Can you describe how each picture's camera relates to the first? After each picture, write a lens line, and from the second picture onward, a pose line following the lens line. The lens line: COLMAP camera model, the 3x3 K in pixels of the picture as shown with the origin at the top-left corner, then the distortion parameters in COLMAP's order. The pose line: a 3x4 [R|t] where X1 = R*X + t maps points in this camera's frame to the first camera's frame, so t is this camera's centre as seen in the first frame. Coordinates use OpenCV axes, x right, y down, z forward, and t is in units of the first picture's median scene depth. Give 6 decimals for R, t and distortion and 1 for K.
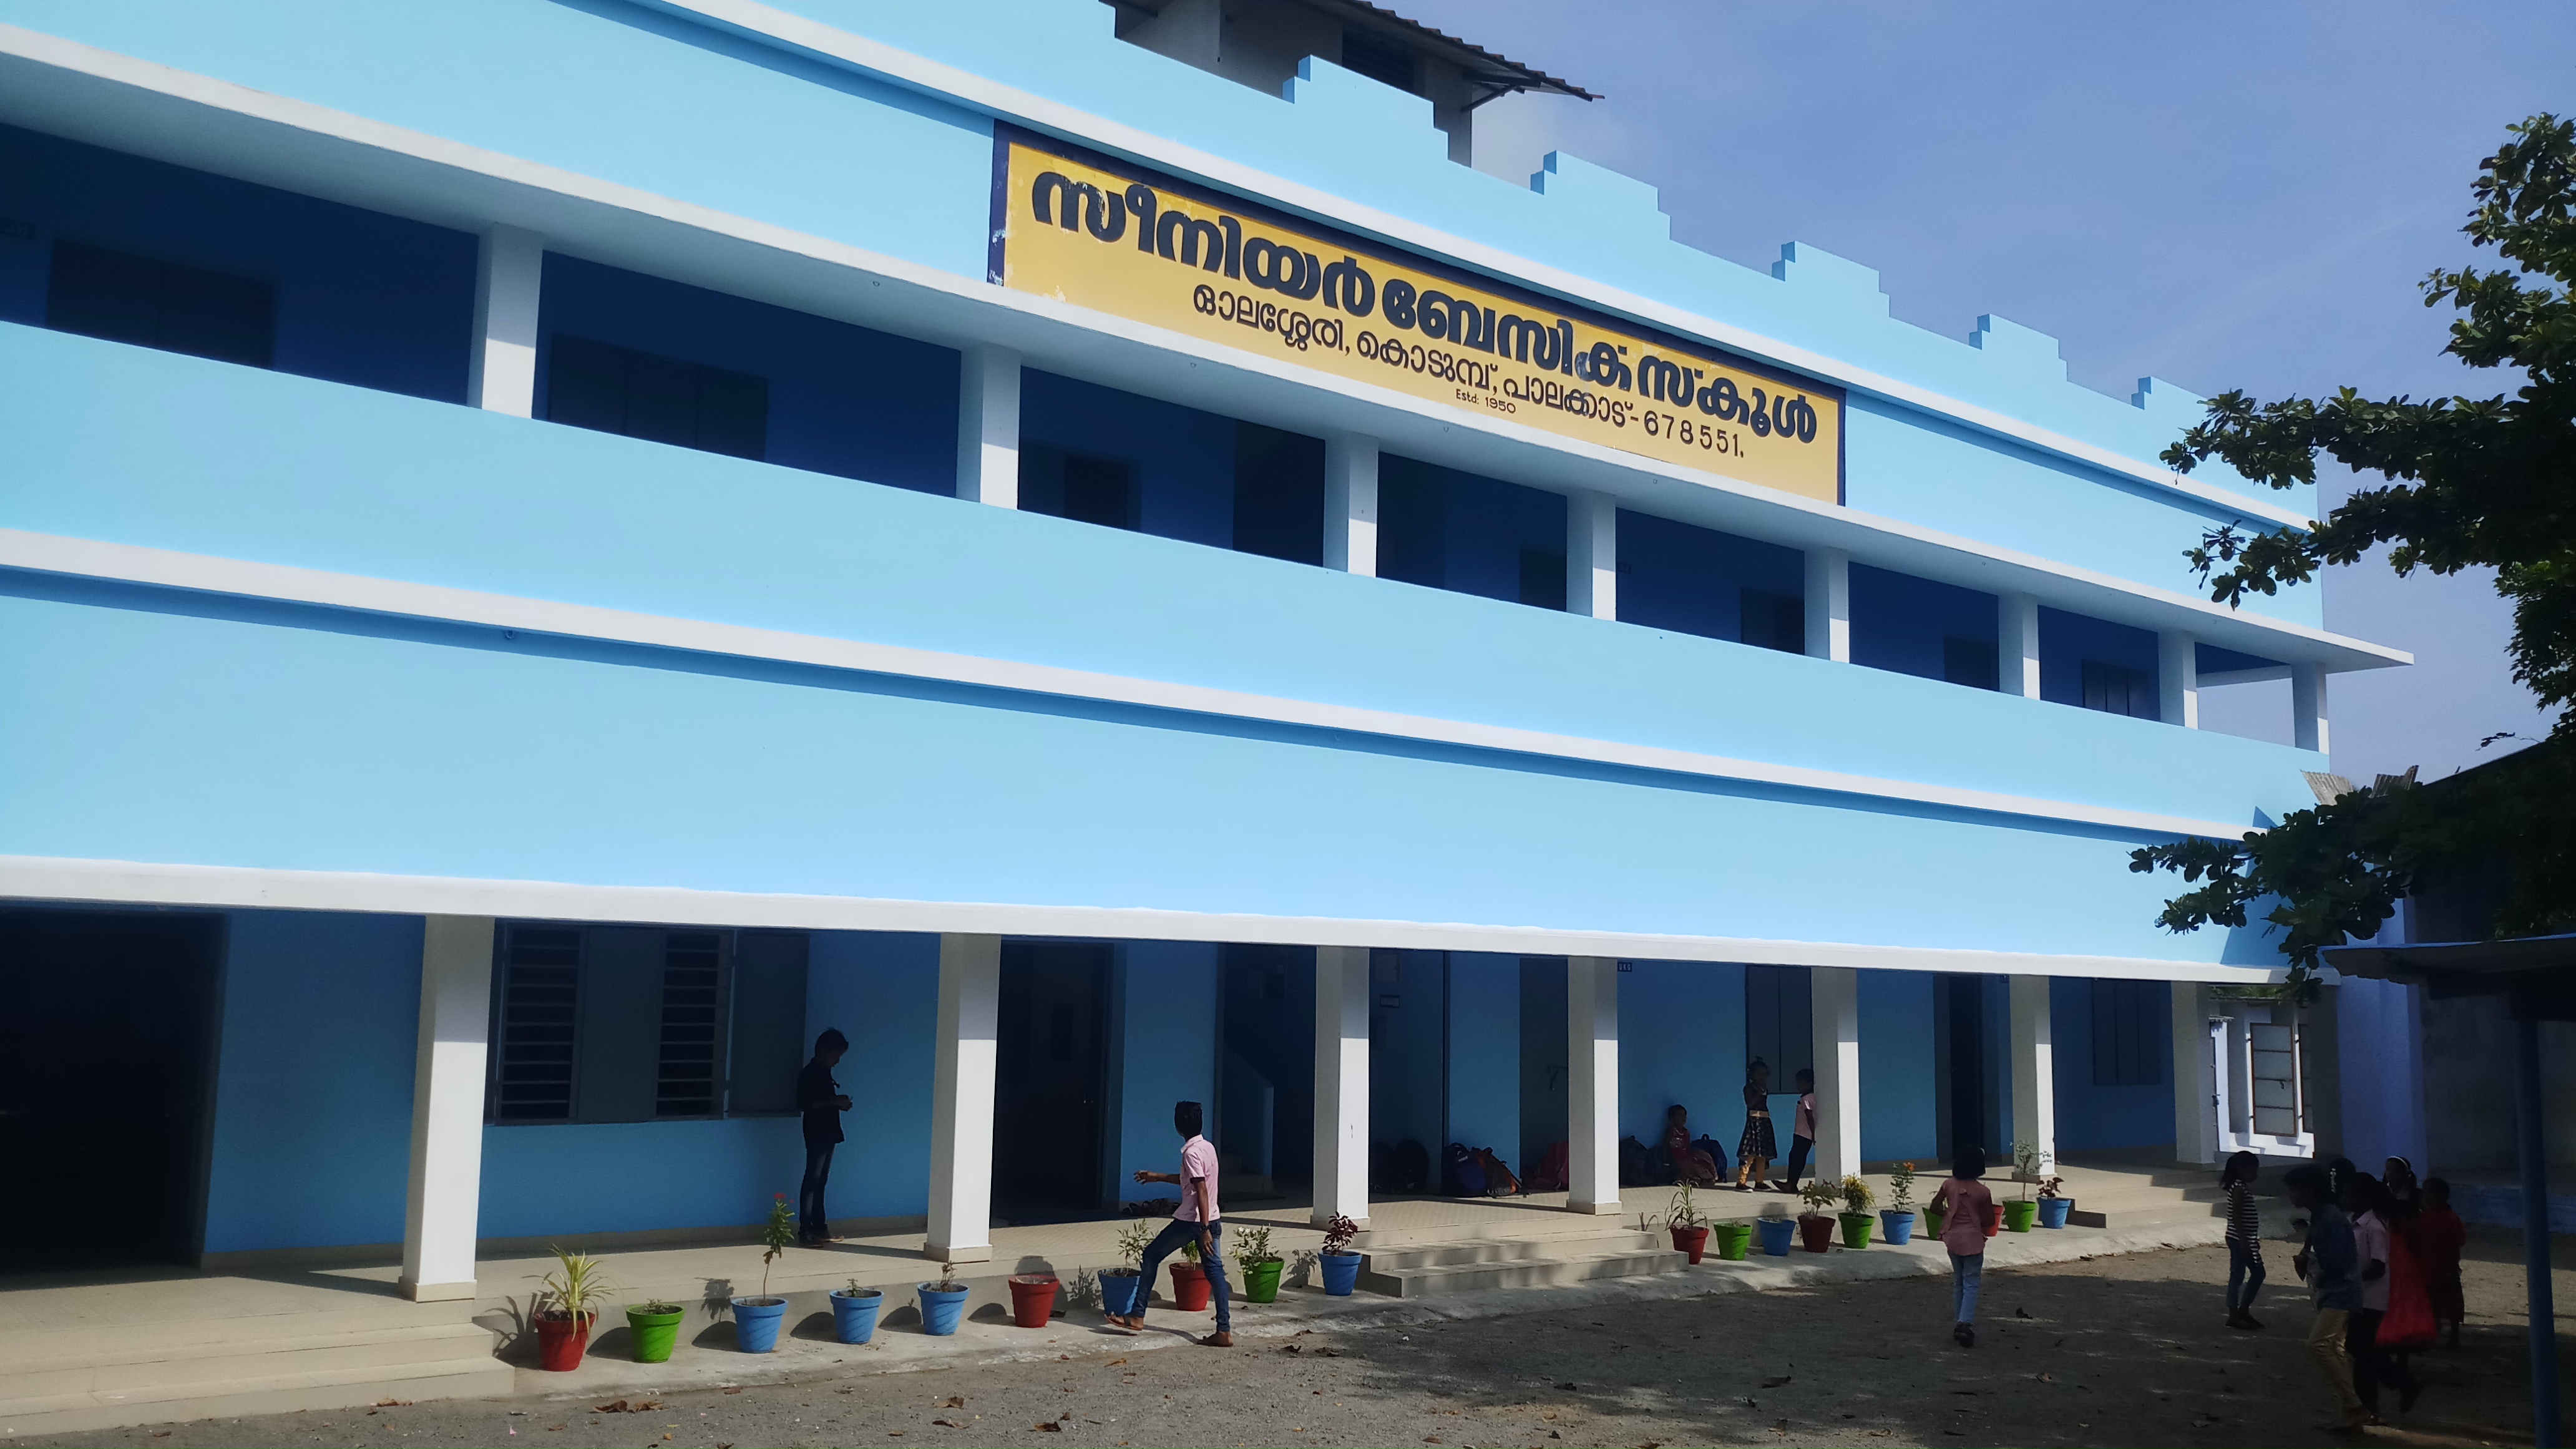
lens RADIAL K [[2095.1, 0, 1288.0], [0, 2095.1, 724.5], [0, 0, 1]] dist [0.074281, -0.003412]
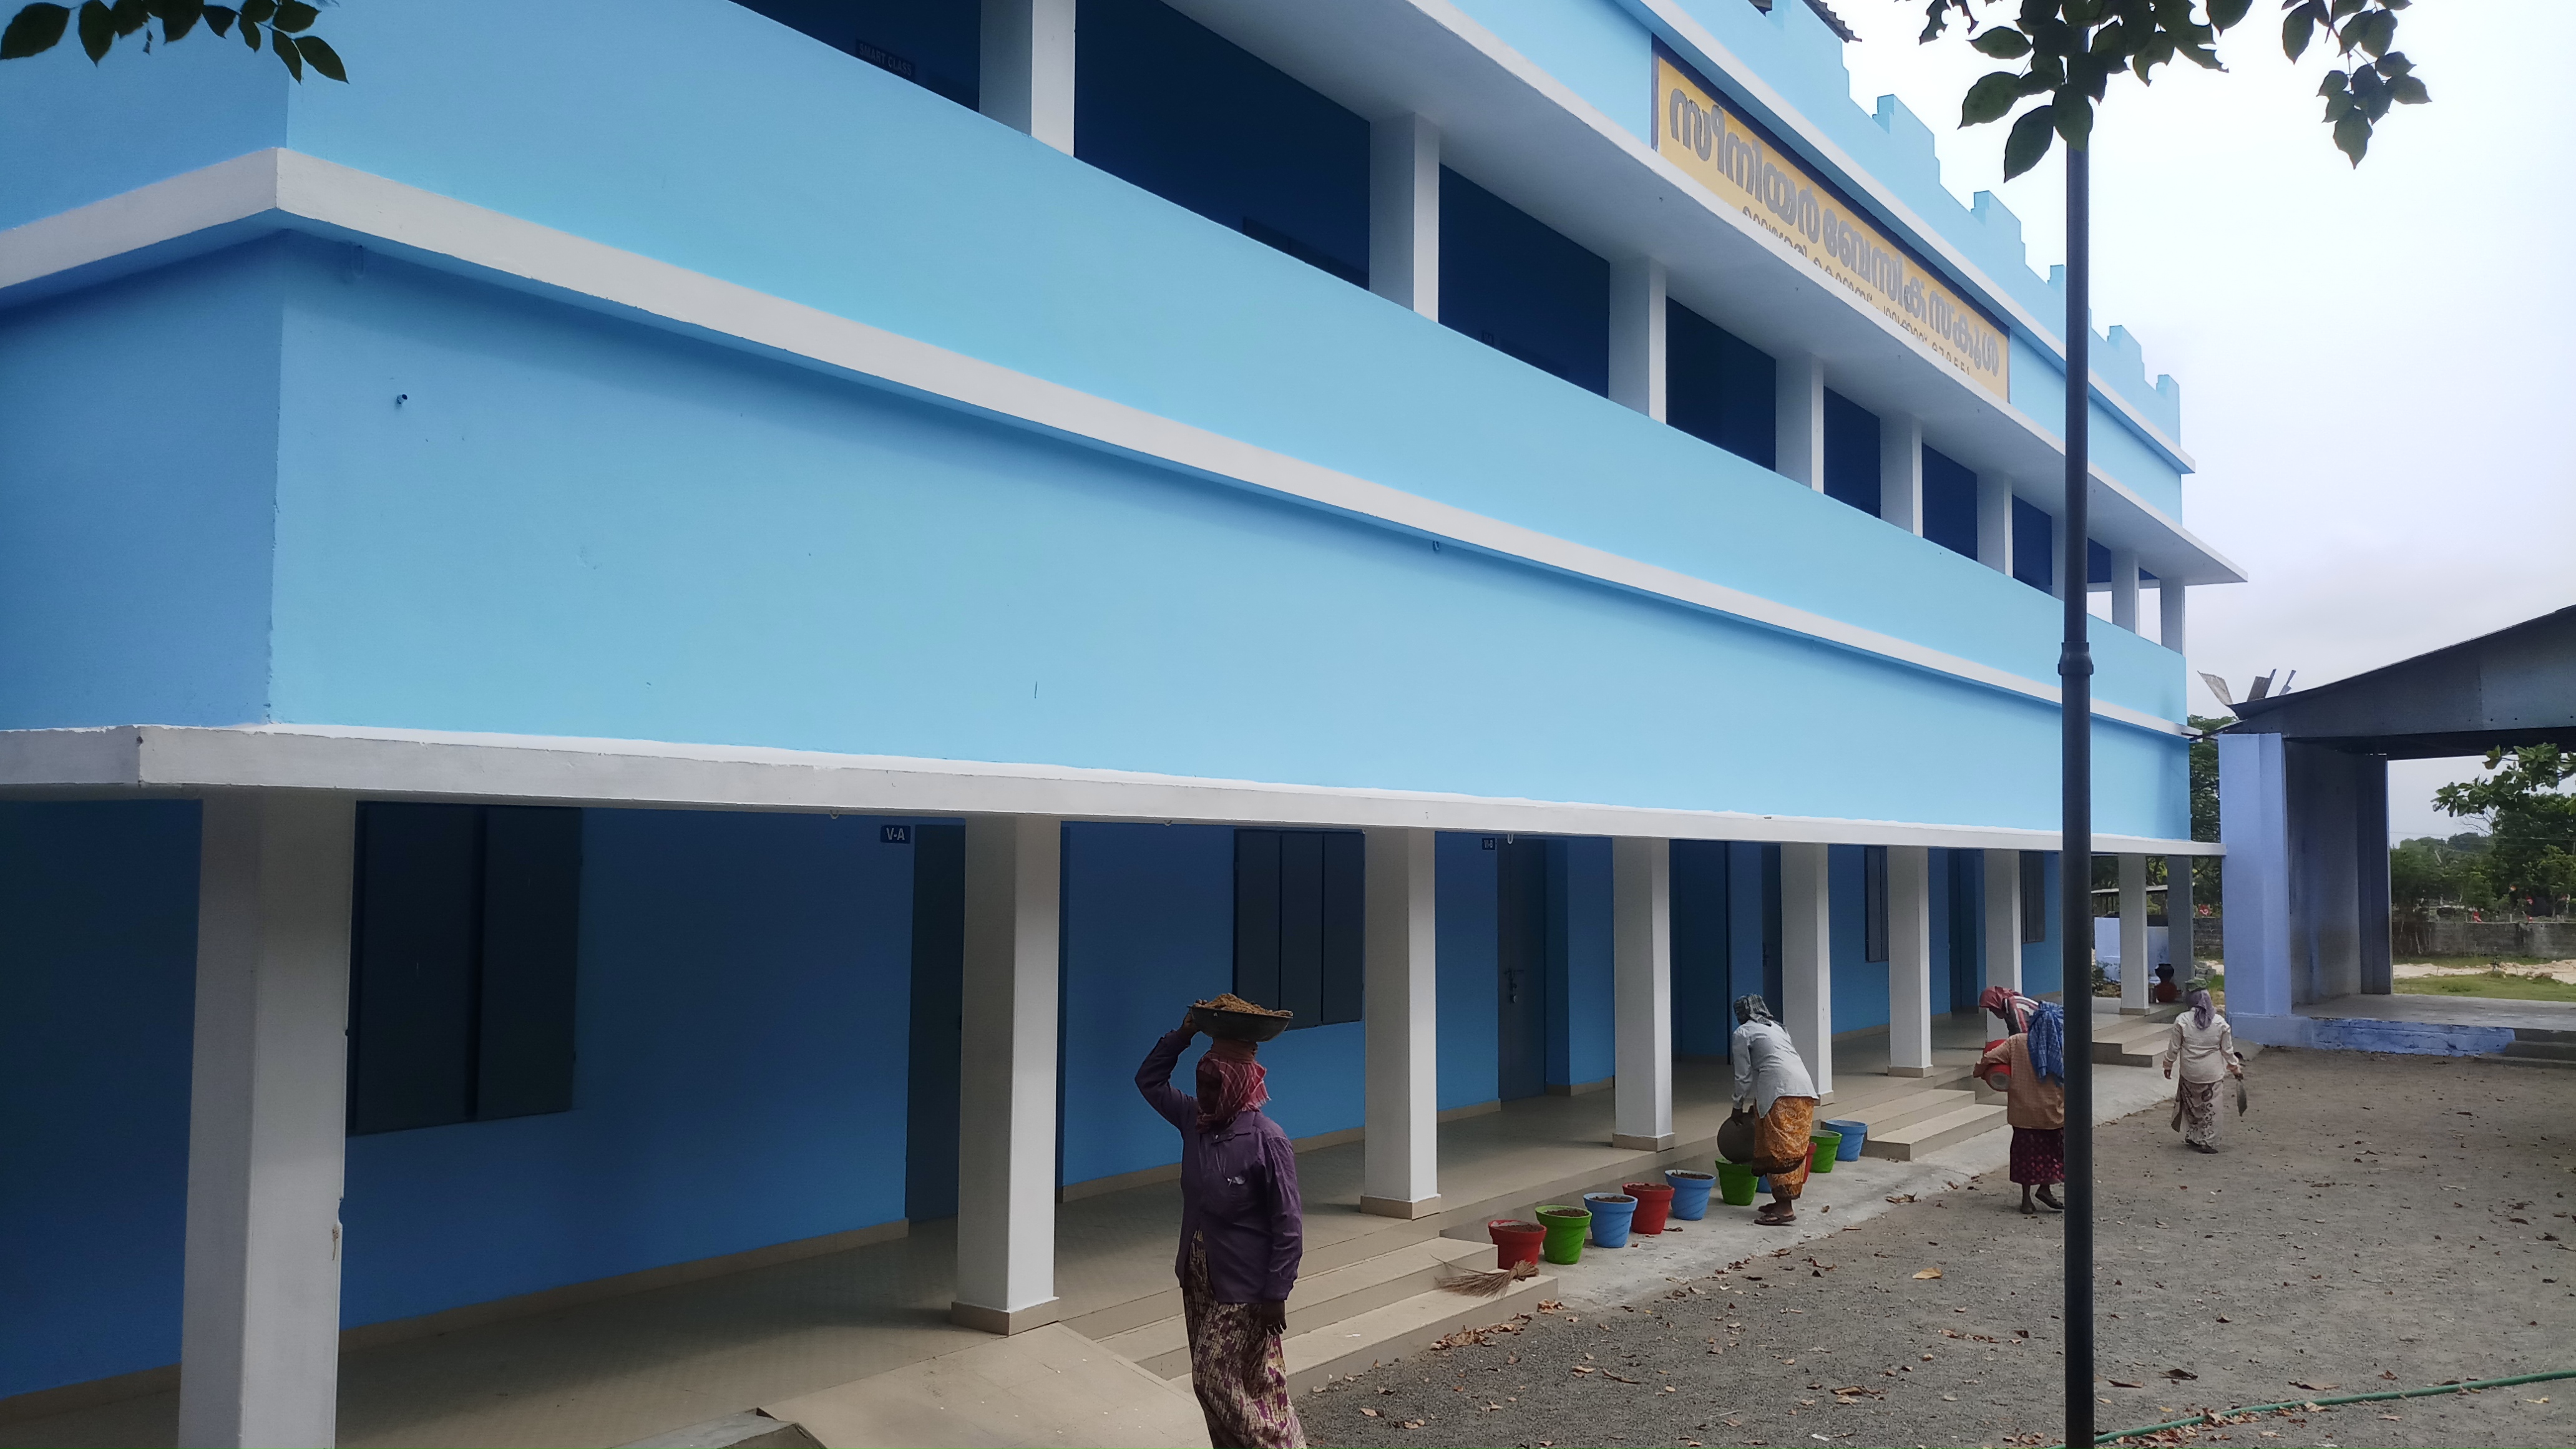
lens RADIAL K [[2126.4, 0, 1288.0], [0, 2126.4, 724.5], [0, 0, 1]] dist [0.010006, 0.000058]
pose [[0.952223, 0.009801, 0.305247, -0.514453], [-0.030809, 0.997469, 0.064080, -0.014259], [-0.303846, -0.070423, 0.950115, 0.051119]]
